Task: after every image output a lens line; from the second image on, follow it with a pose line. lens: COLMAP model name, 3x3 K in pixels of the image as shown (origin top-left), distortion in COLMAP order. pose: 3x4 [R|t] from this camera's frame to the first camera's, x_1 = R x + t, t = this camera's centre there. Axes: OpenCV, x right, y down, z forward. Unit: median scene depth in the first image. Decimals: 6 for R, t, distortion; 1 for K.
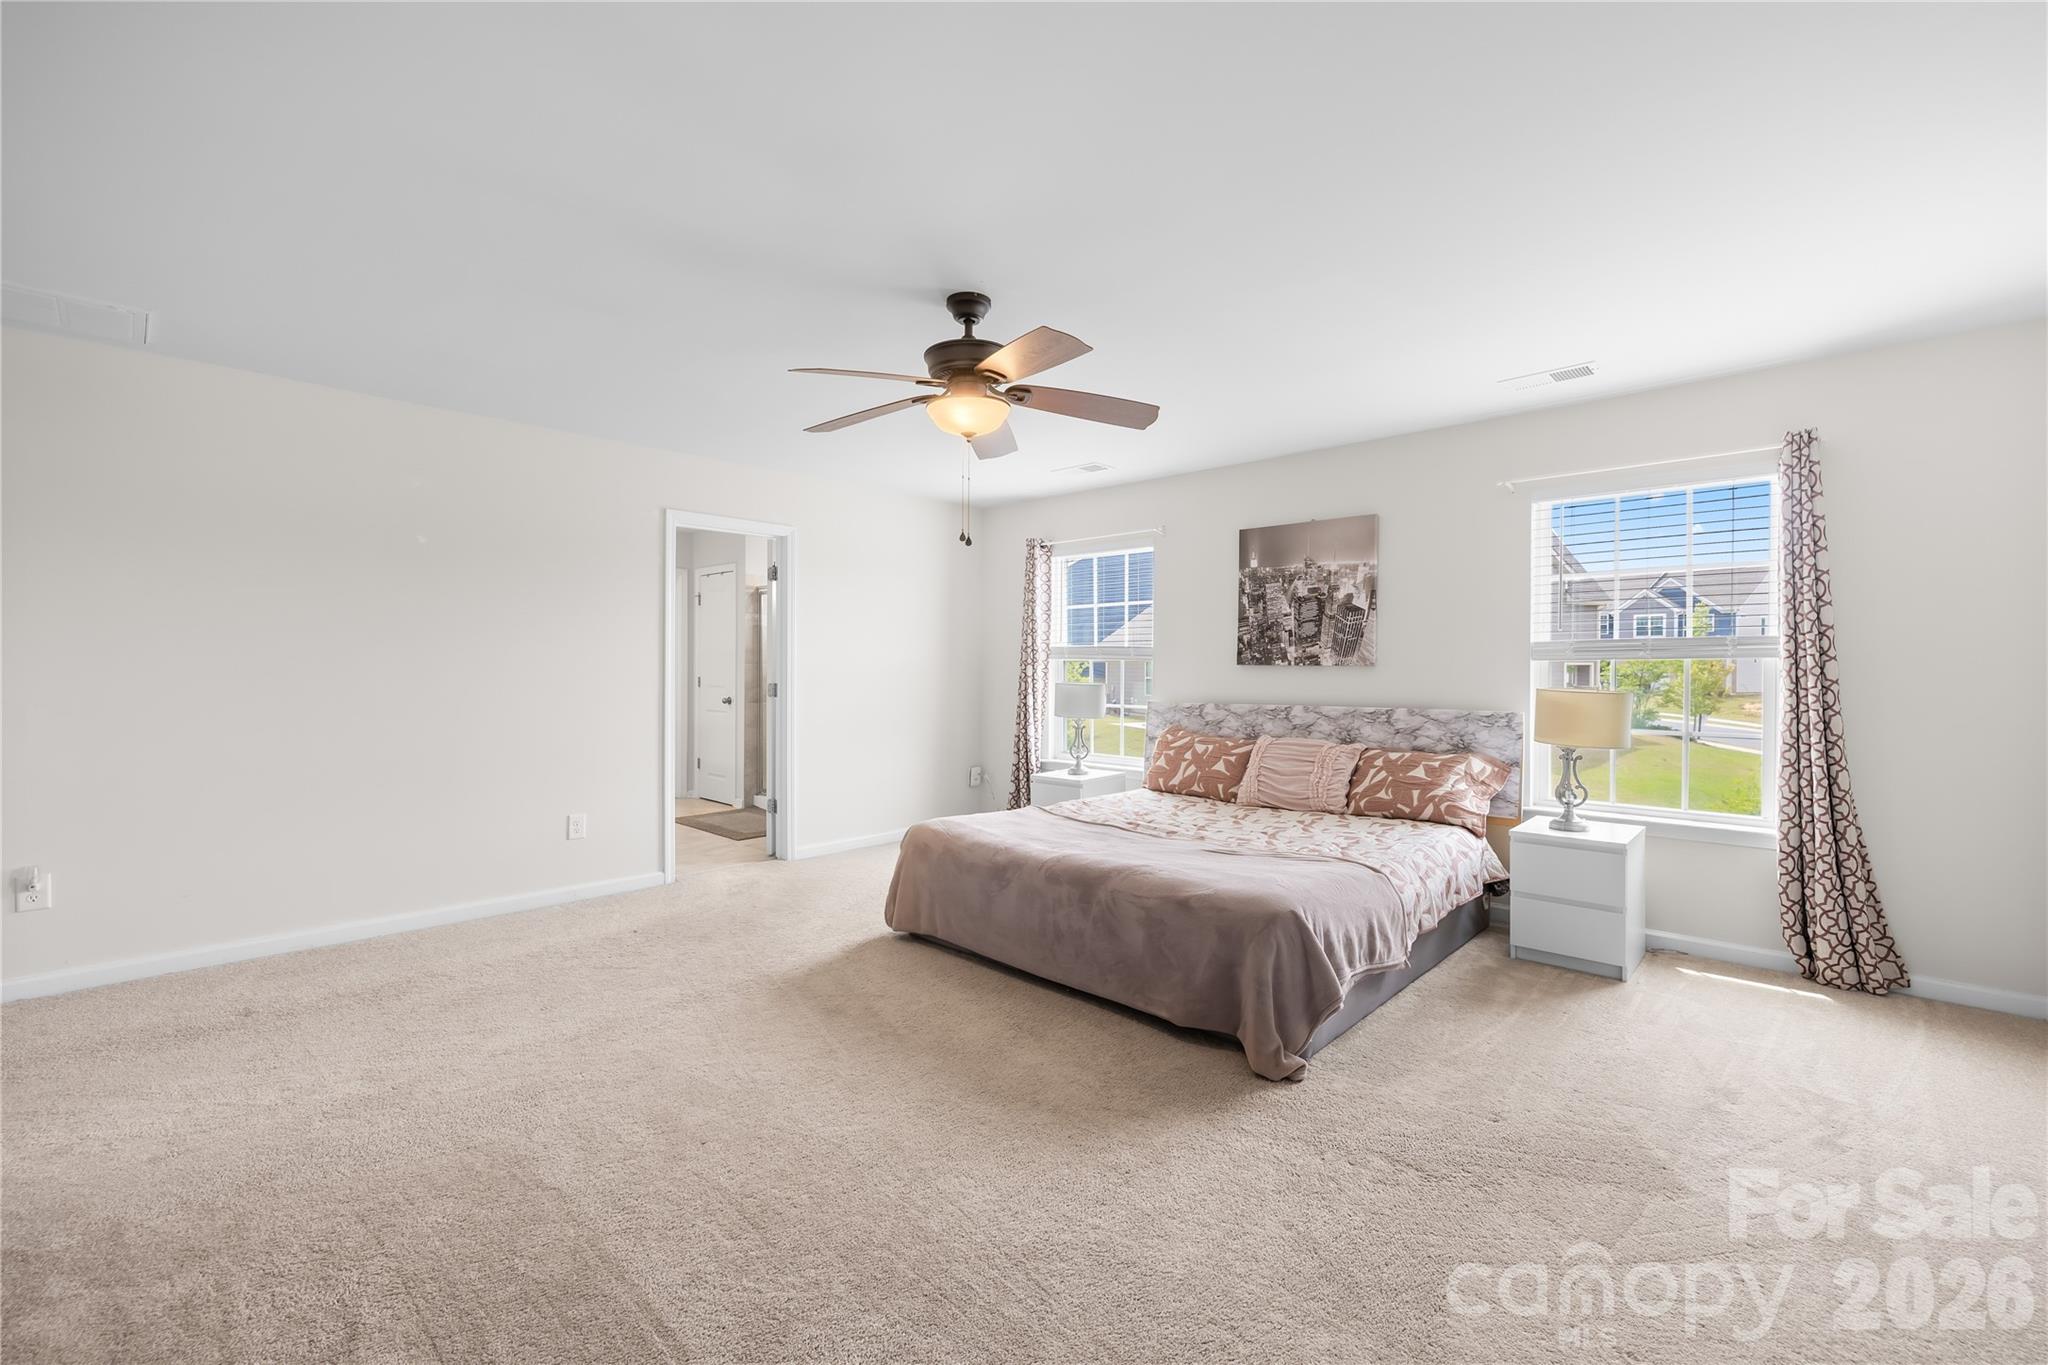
lens RADIAL K [[795.4, 0, 920.4], [0, 795.4, 638.9], [0, 0, 1]] dist [-0.000156, 0.000079]
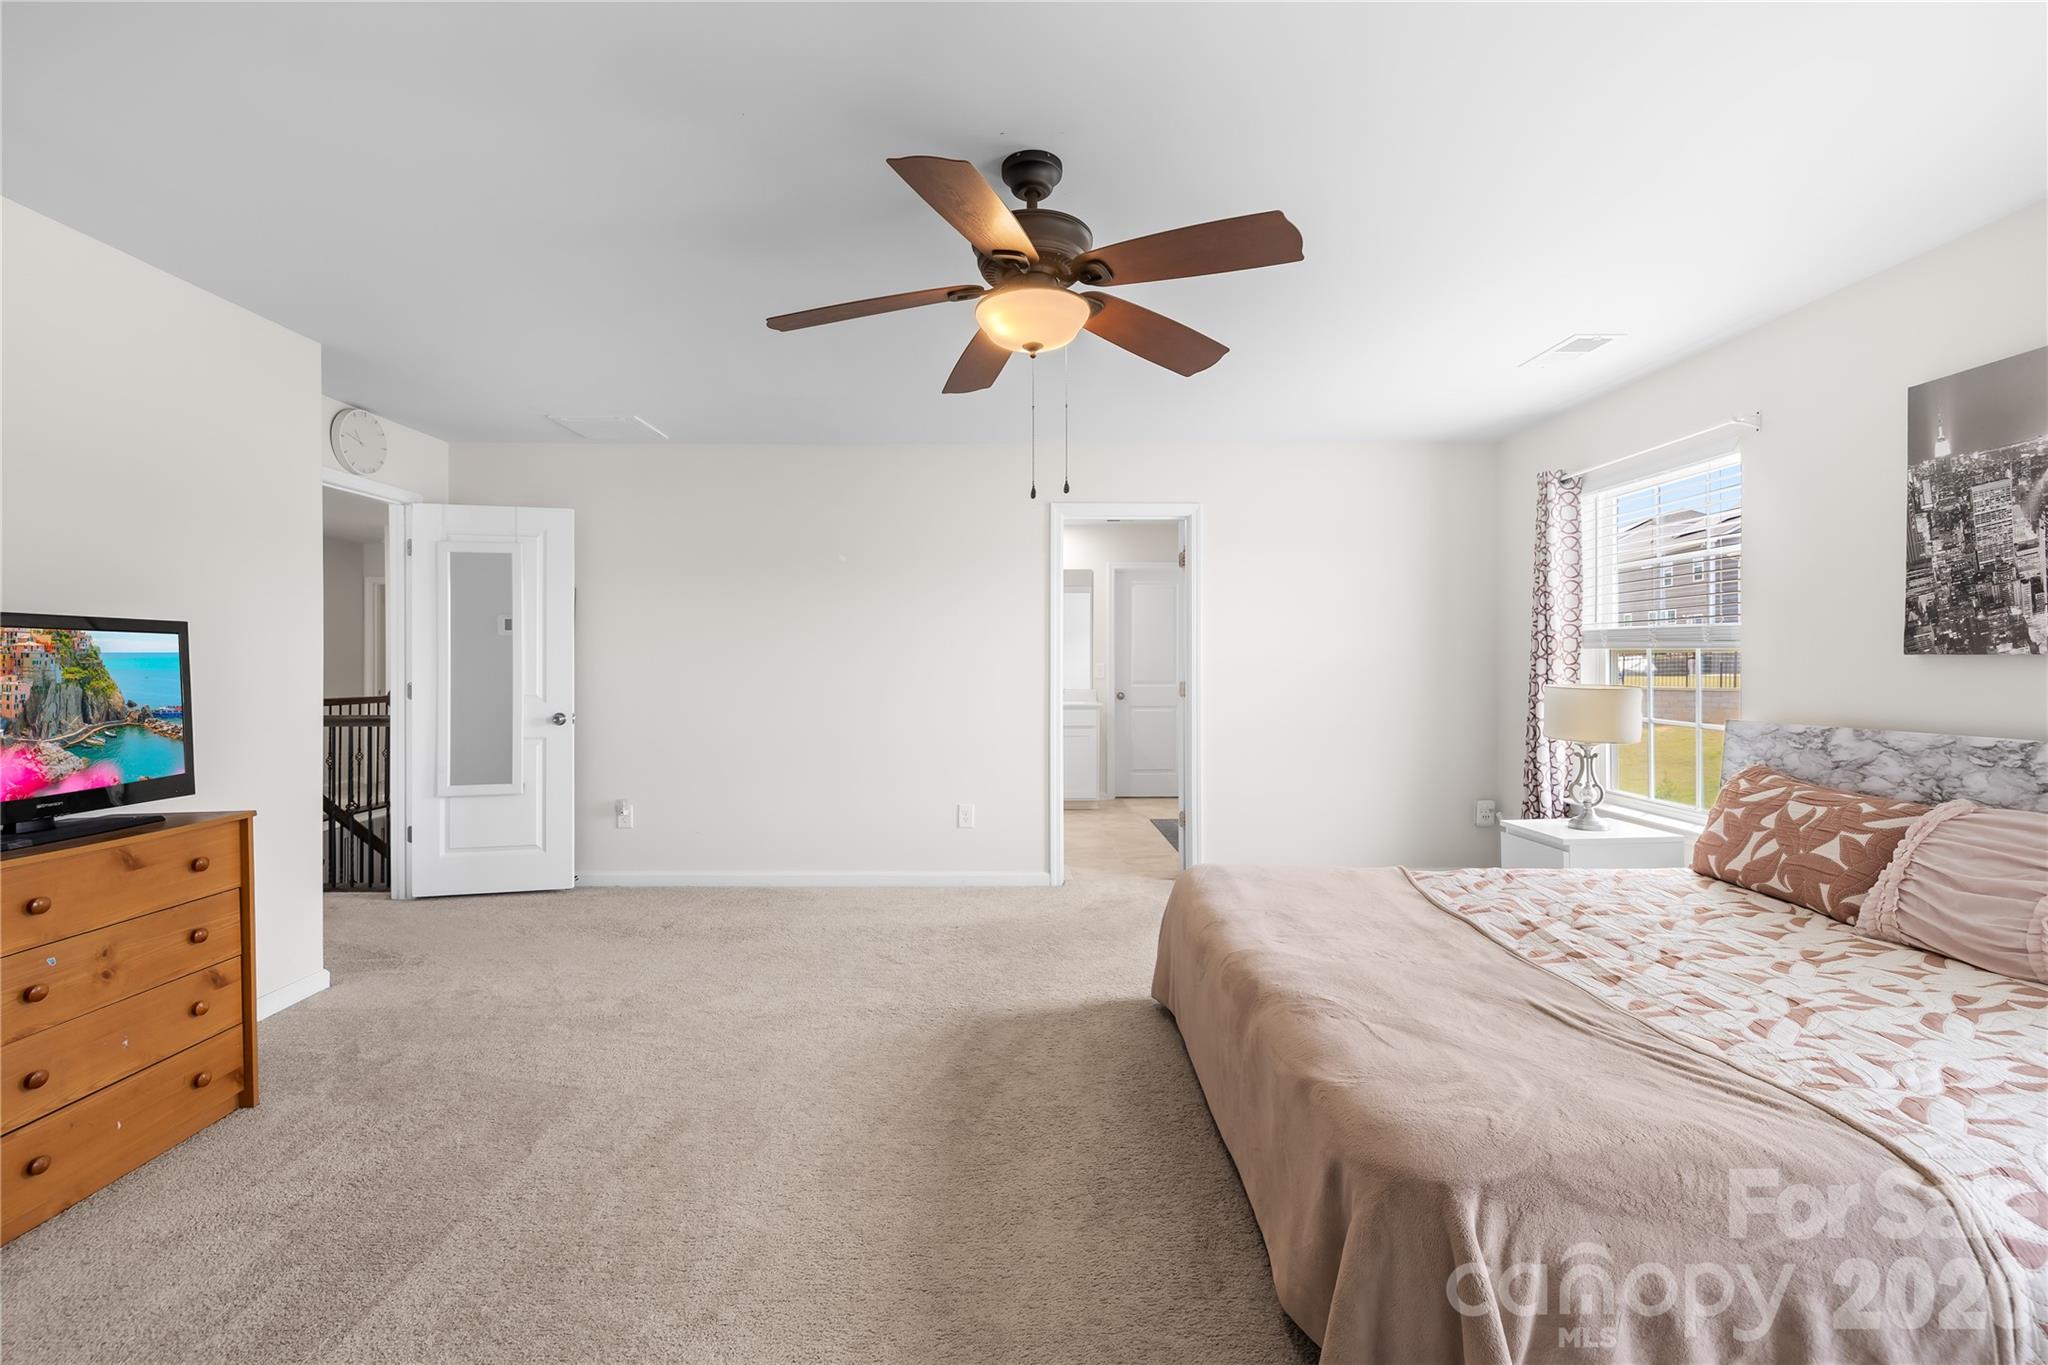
lens RADIAL K [[782.0, 0, 1019.8], [0, 782.0, 645.7], [0, 0, 1]] dist [-0.001553, -0.000039]
pose [[0.757424, -0.021070, -0.652583, 0.299514], [0.029435, 0.999565, 0.001891, 0.009471], [0.652260, -0.020642, 0.757715, 0.258508]]
